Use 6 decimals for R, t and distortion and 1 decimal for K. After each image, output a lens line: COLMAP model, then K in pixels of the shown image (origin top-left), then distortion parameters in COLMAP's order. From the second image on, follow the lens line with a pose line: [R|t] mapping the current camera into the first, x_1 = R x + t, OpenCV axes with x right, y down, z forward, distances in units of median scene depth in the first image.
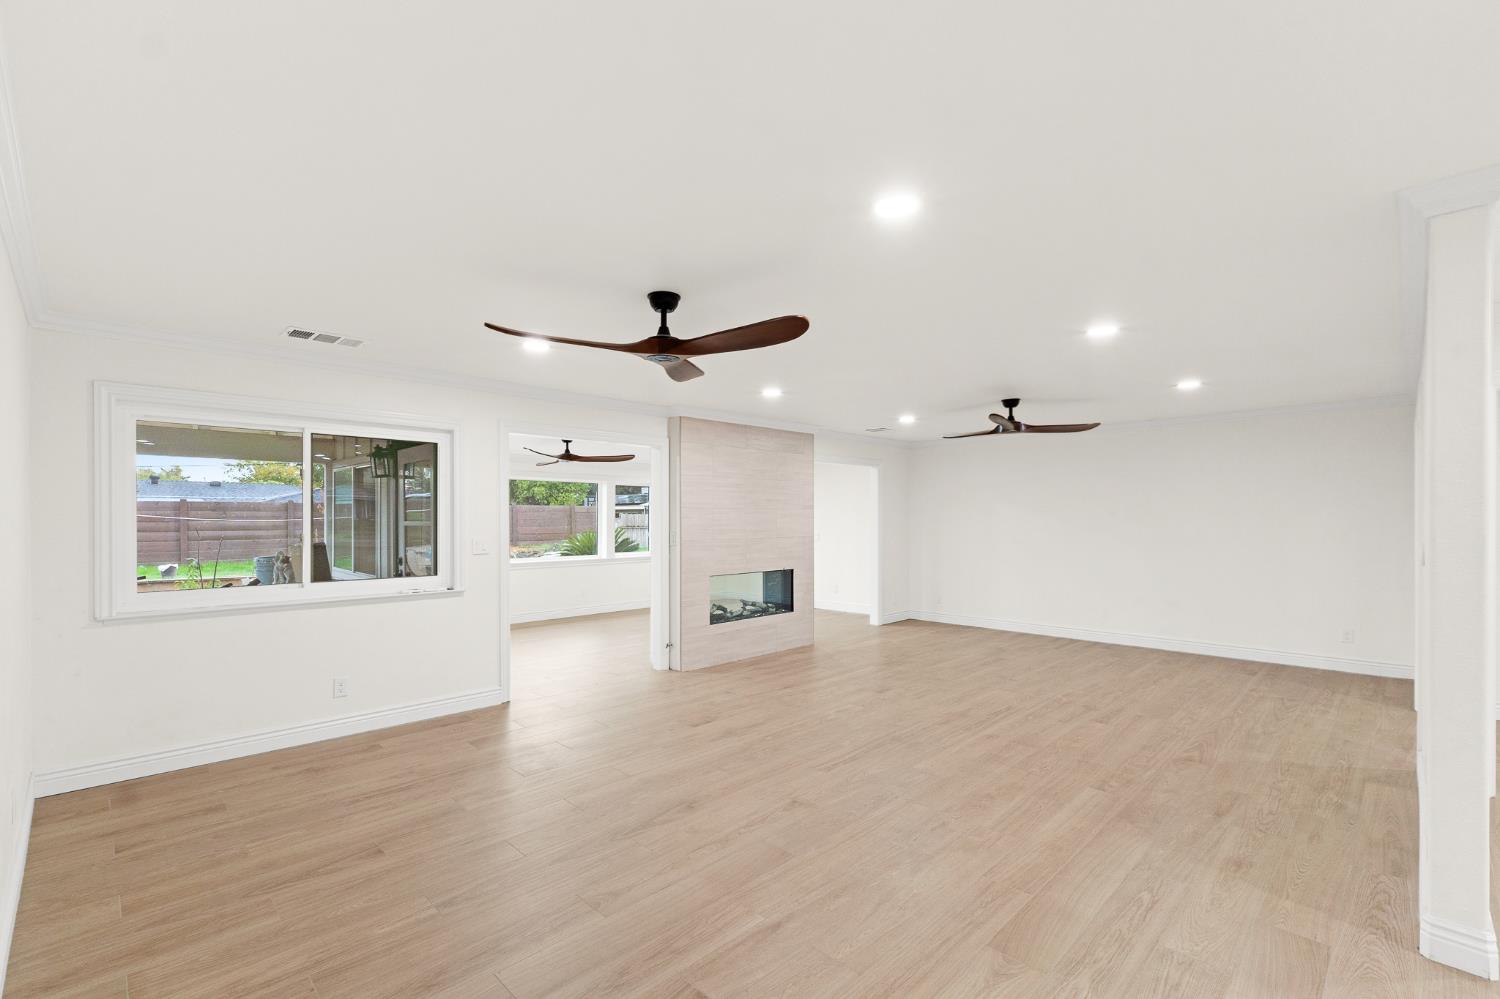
lens RADIAL K [[642.1, 0, 733.5], [0, 642.1, 518.5], [0, 0, 1]] dist [0.010888, -0.000868]
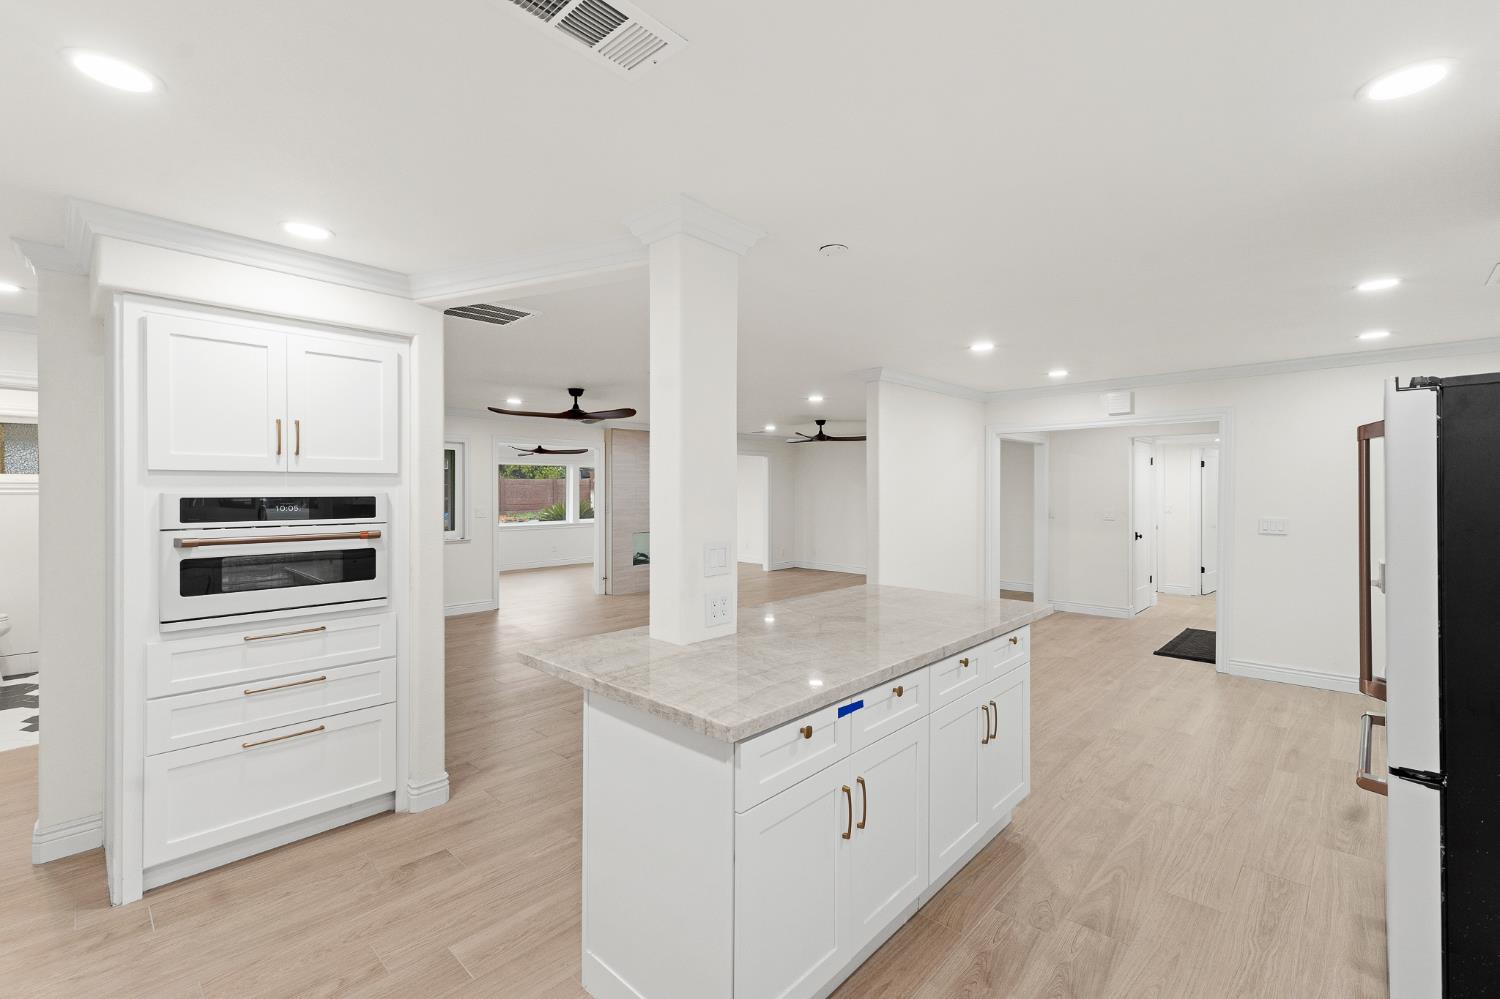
lens RADIAL K [[642.1, 0, 750.3], [0, 642.1, 491.4], [0, 0, 1]] dist [0.010888, -0.000868]
pose [[0.999202, 0.002638, 0.039852, 0.229724], [-0.002771, 0.999991, 0.003287, -0.018155], [-0.039843, -0.003395, 0.999200, -0.671568]]
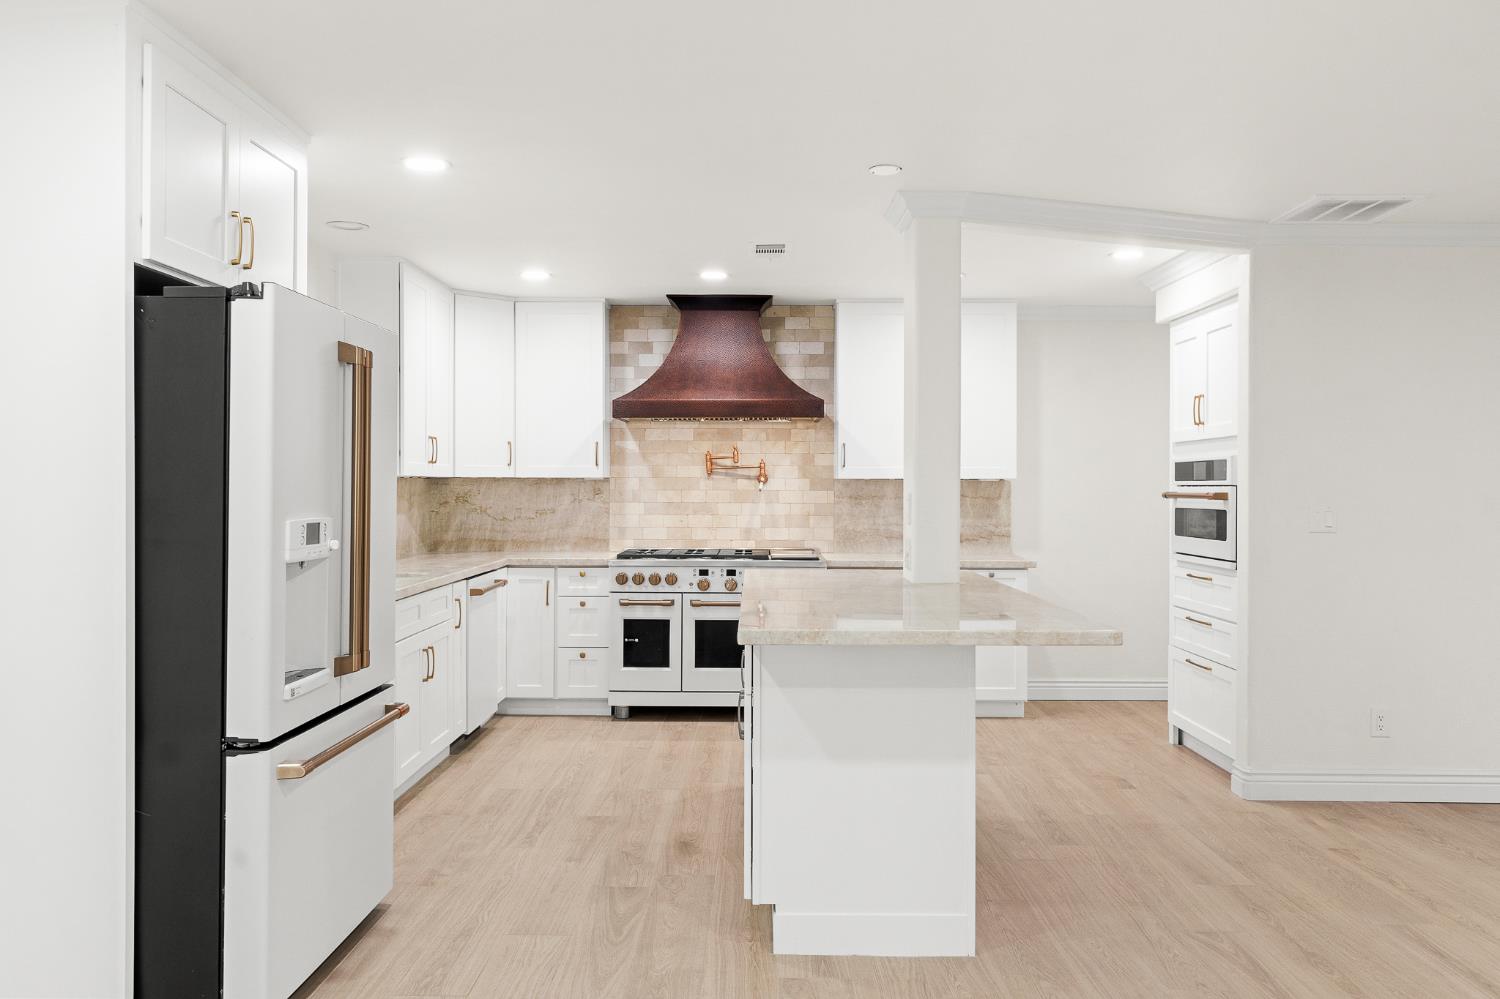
lens RADIAL K [[1155.2, 0, 757.8], [0, 1155.2, 489.4], [0, 0, 1]] dist [0.001079, 0.010414]
pose [[-0.699348, -0.000464, -0.714781, 1.007145], [-0.003148, 0.999992, 0.002431, 0.017496], [0.714774, 0.003951, -0.699344, 0.410726]]
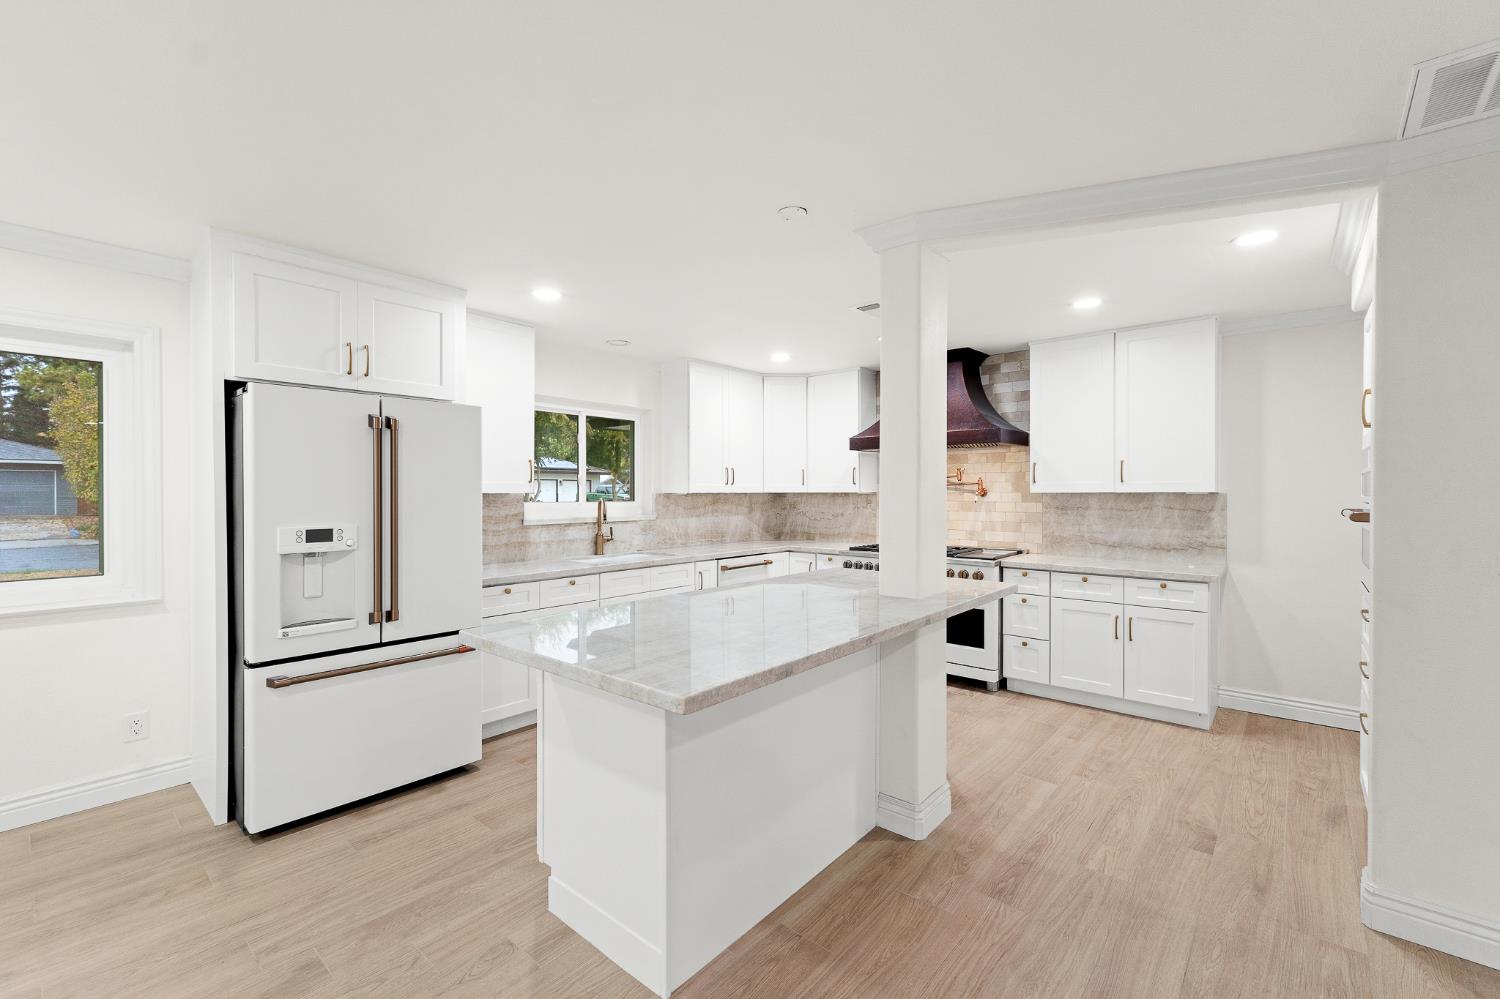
lens RADIAL K [[642.1, 0, 745.3], [0, 642.1, 500.0], [0, 0, 1]] dist [0.010888, -0.000868]
pose [[-0.995946, 0.001944, -0.089929, 0.408912], [0.000889, 0.999930, 0.011767, 0.006372], [0.089946, 0.011639, -0.995879, 0.391397]]
